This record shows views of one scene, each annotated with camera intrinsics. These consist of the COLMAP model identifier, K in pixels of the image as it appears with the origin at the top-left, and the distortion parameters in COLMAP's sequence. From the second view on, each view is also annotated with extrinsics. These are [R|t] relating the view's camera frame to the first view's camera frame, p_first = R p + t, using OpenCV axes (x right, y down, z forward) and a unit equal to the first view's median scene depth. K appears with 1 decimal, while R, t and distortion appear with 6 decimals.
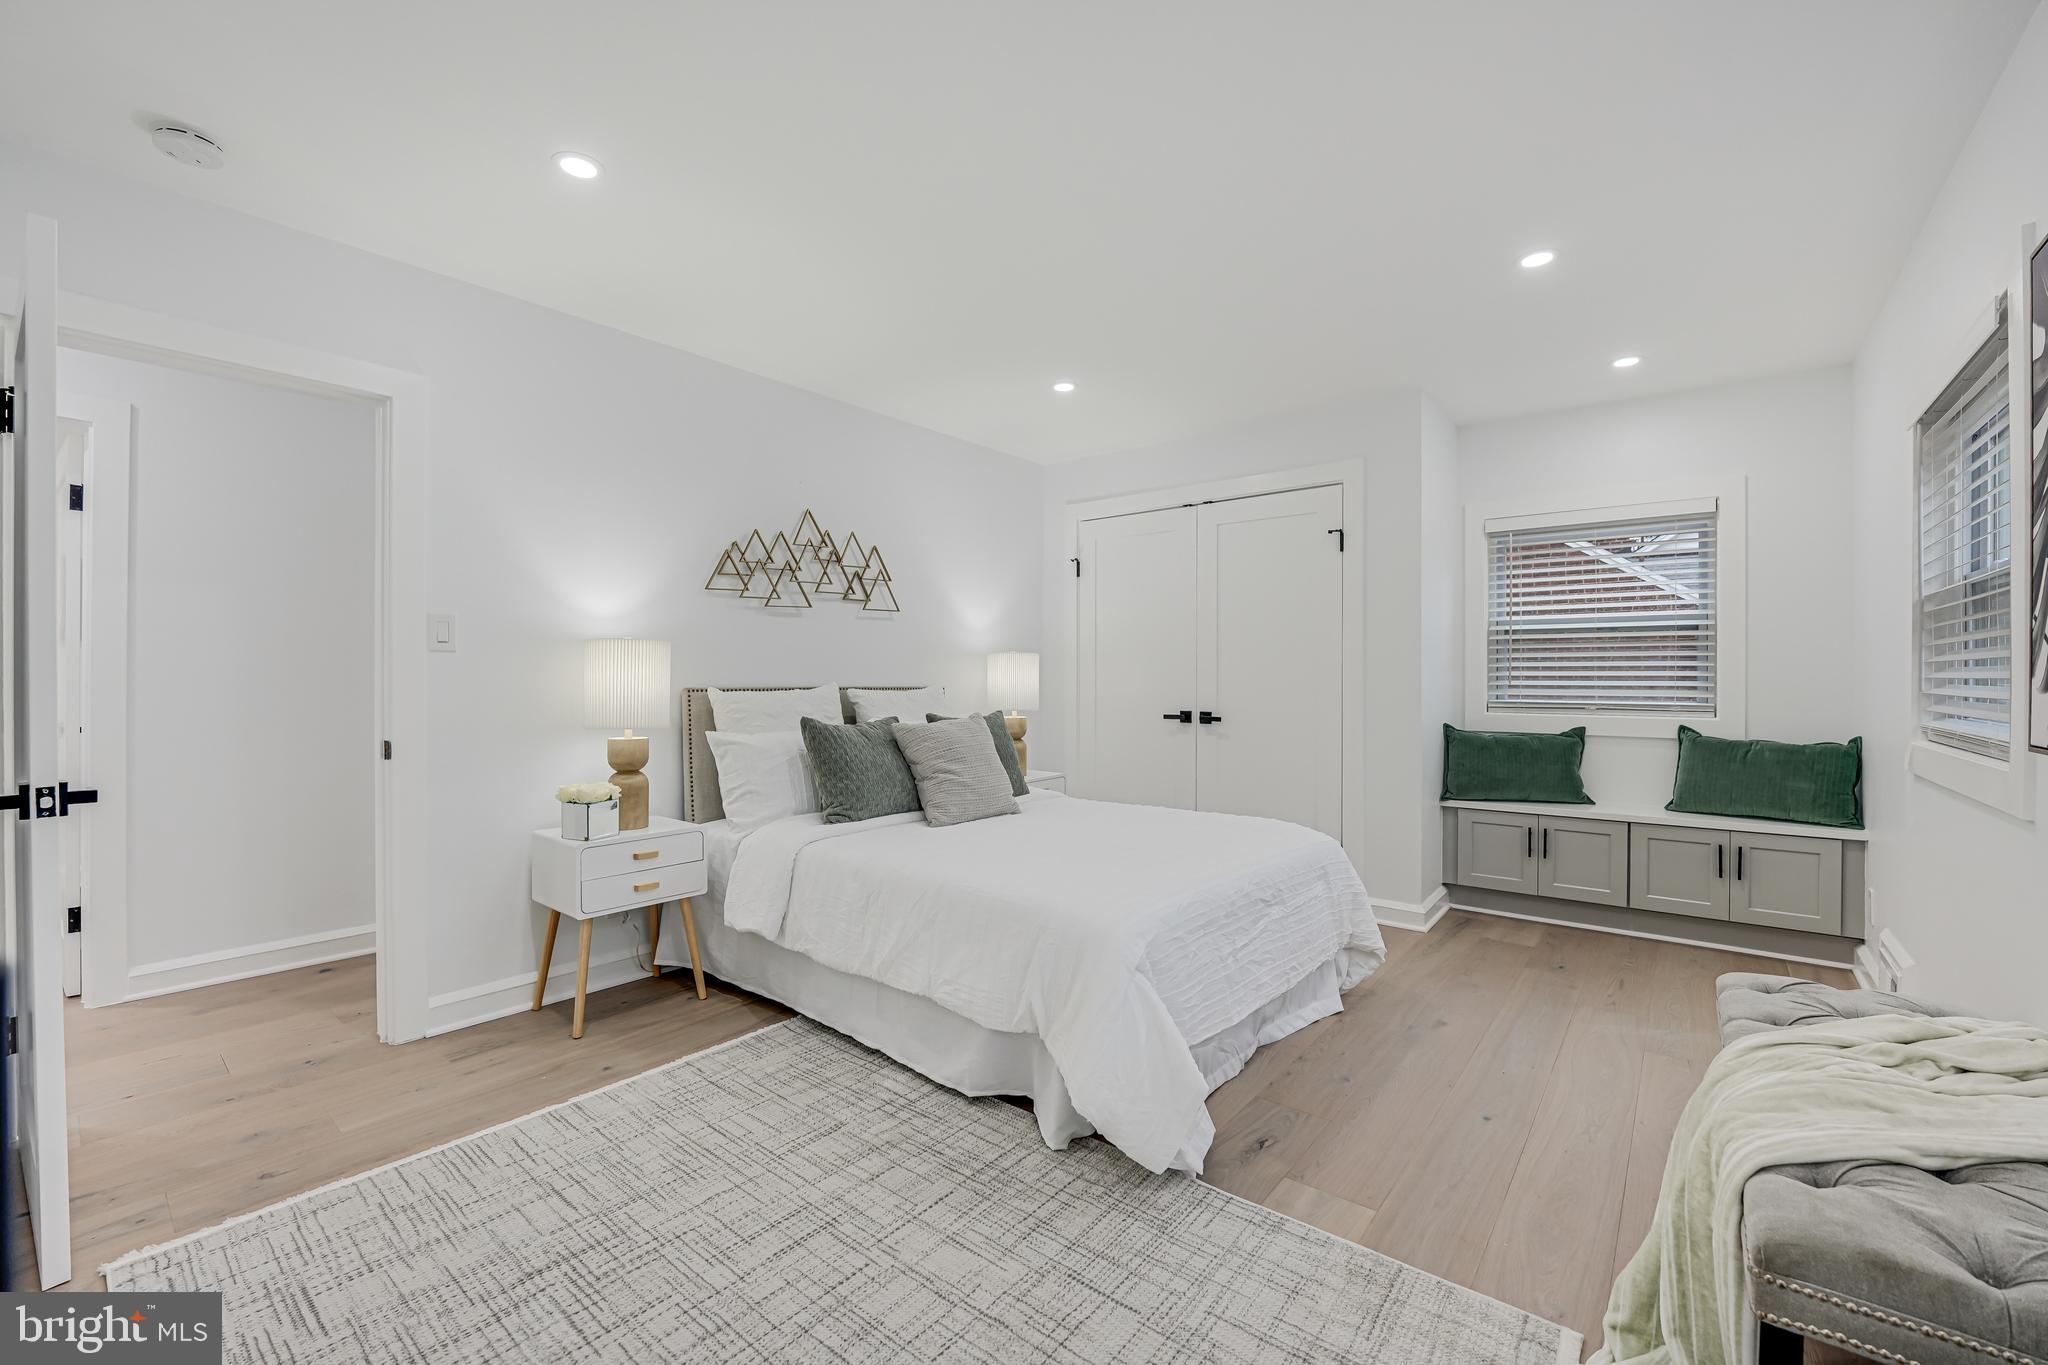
lens RADIAL K [[830.6, 0, 1024.5], [0, 830.6, 679.1], [0, 0, 1]] dist [-0.028693, 0.003096]
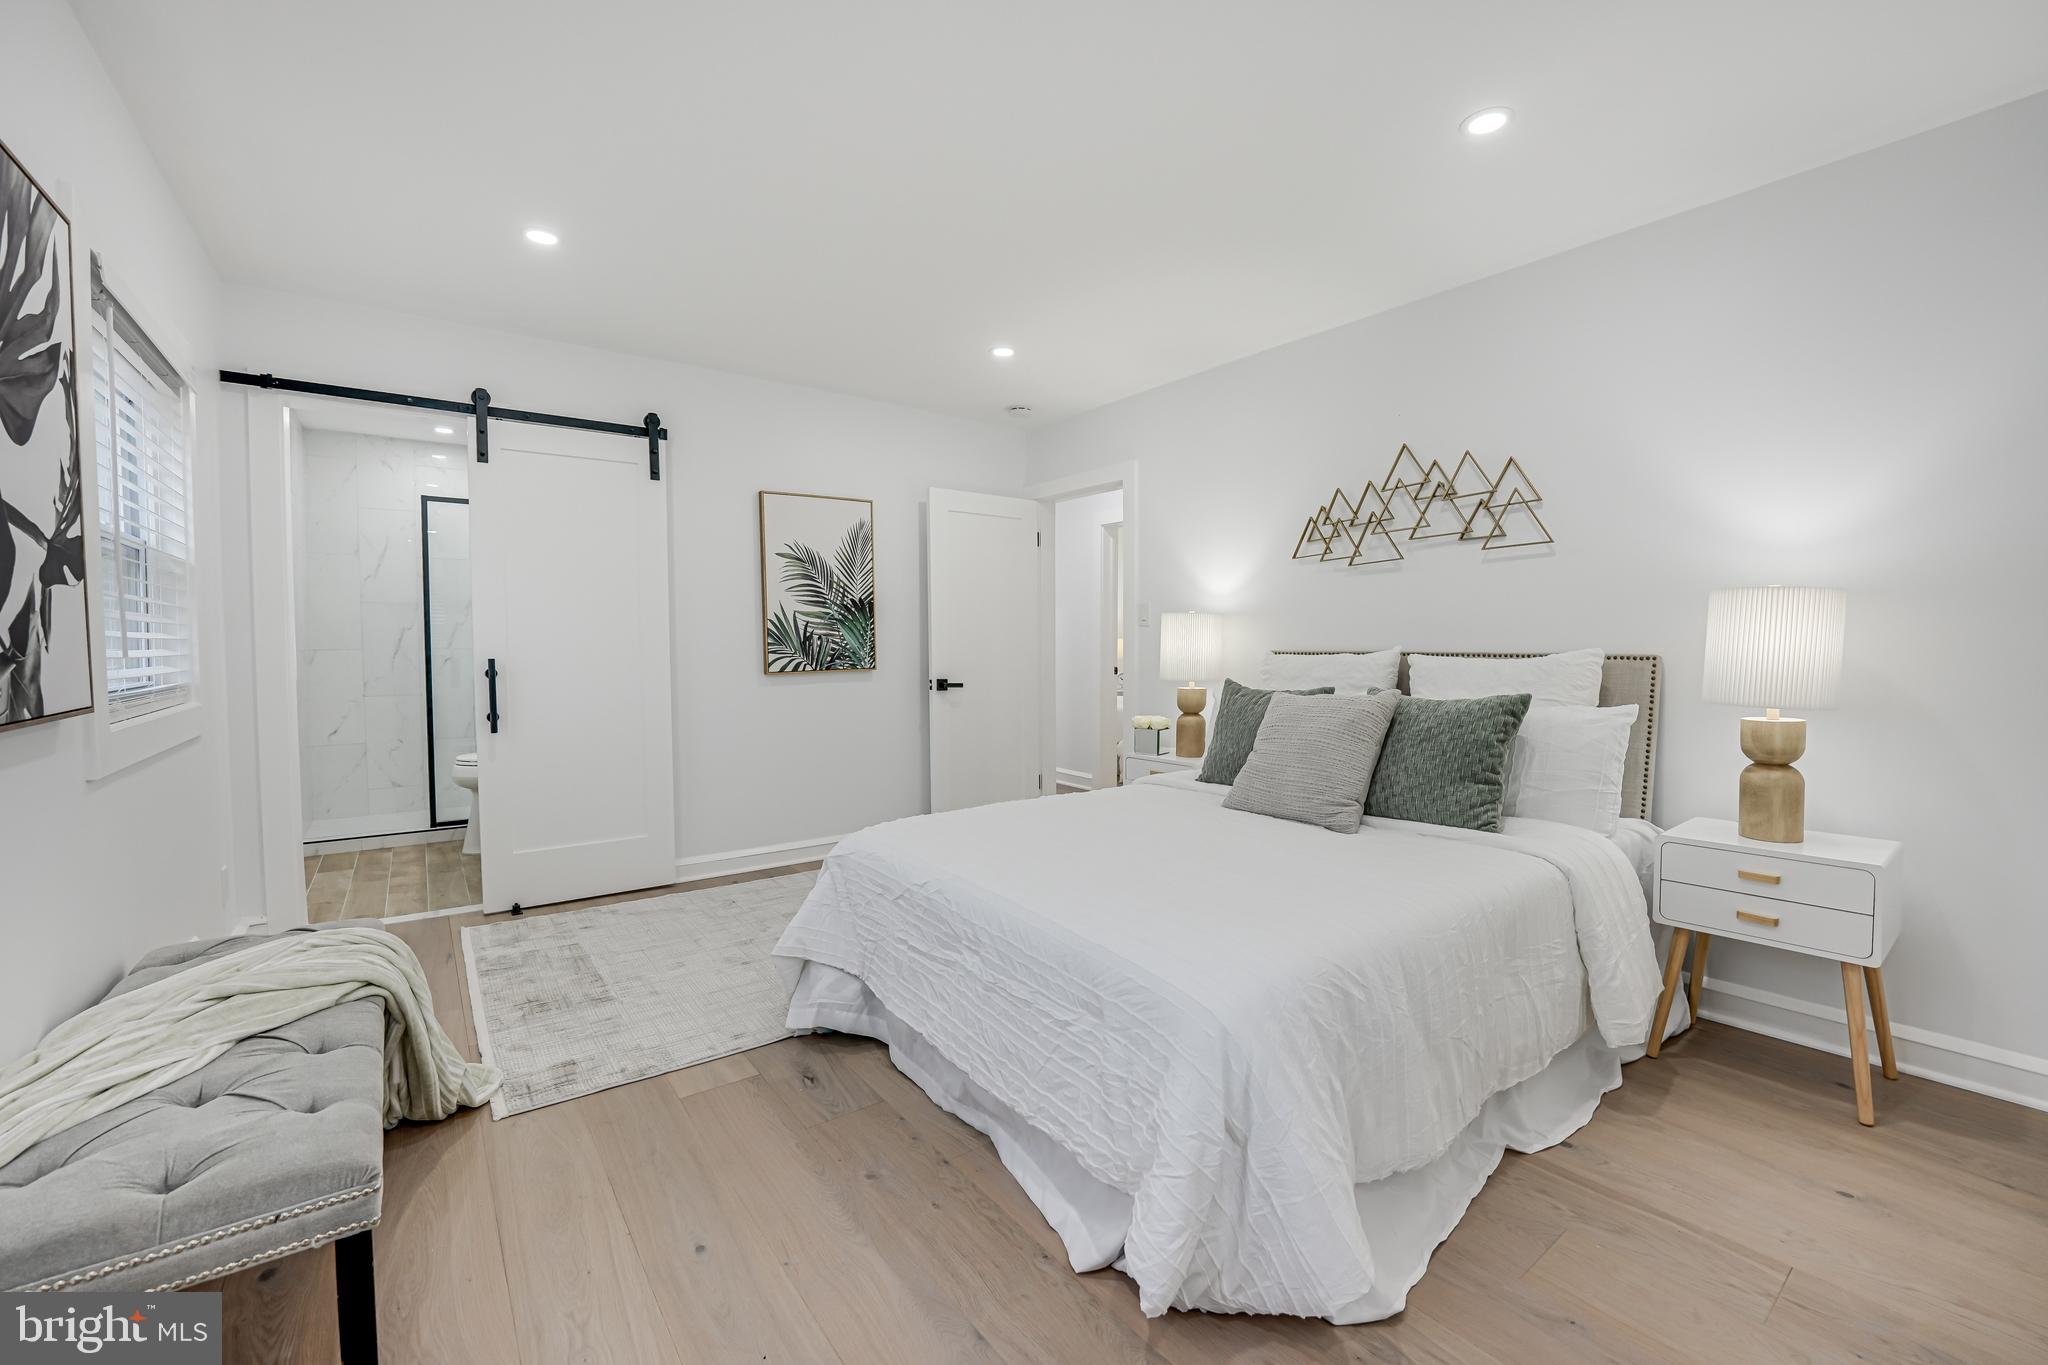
lens RADIAL K [[830.6, 0, 1024.5], [0, 830.6, 679.1], [0, 0, 1]] dist [-0.028693, 0.003096]
pose [[-0.240888, 0.036524, -0.969865, 1.133703], [0.001471, 0.999304, 0.037268, 0.009453], [0.970552, 0.007551, -0.240775, 1.395792]]
